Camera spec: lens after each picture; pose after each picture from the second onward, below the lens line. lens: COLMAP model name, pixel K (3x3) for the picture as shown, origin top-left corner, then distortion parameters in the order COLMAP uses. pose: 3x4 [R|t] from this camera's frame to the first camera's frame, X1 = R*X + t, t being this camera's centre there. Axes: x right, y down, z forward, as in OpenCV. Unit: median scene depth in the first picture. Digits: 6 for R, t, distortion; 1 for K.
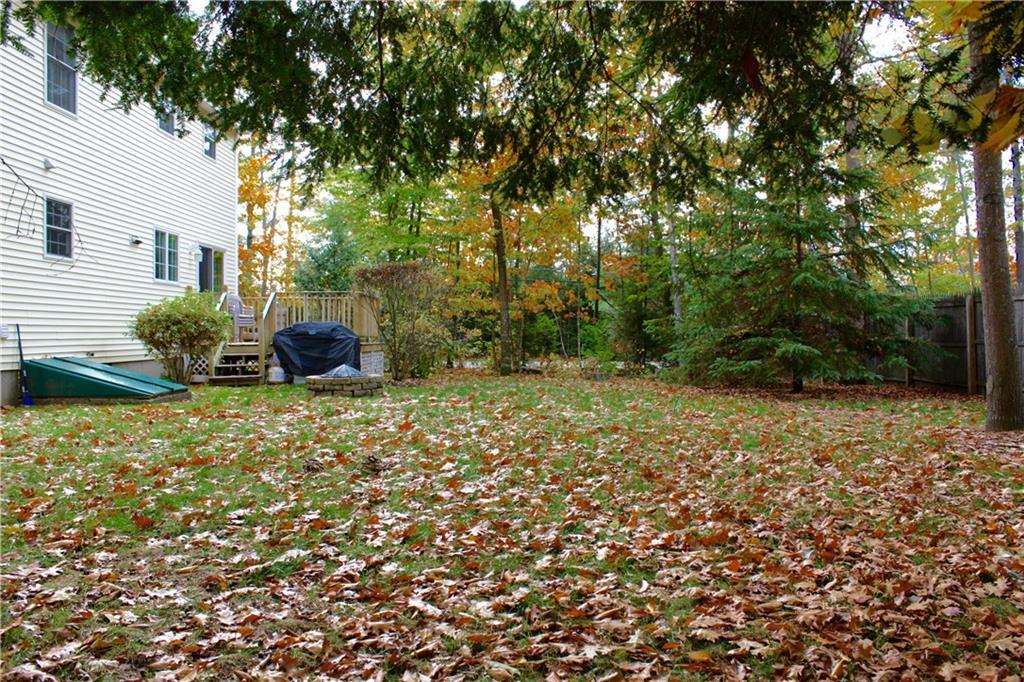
lens RADIAL K [[858.1, 0, 512.0], [0, 858.1, 341.0], [0, 0, 1]] dist [-0.155289, 0.117130]
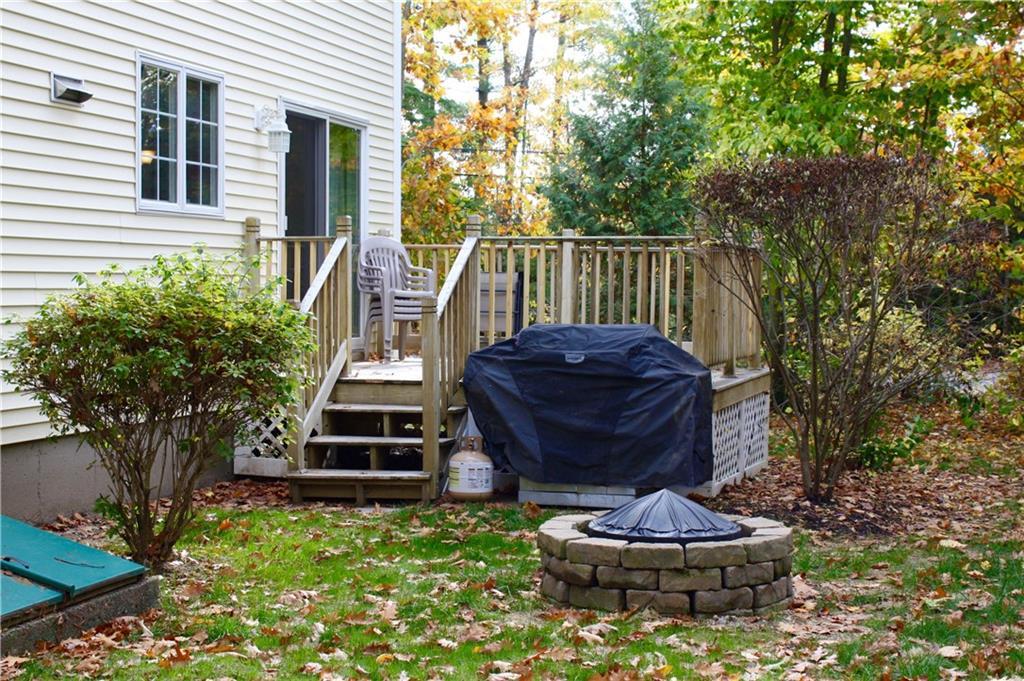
lens RADIAL K [[1590.9, 0, 512.0], [0, 1590.9, 340.5], [0, 0, 1]] dist [-0.023835, -0.036158]
pose [[0.958031, 0.023295, -0.285717, -0.074081], [-0.016561, 0.999526, 0.025962, -0.032973], [0.286186, -0.020141, 0.957962, 0.372422]]
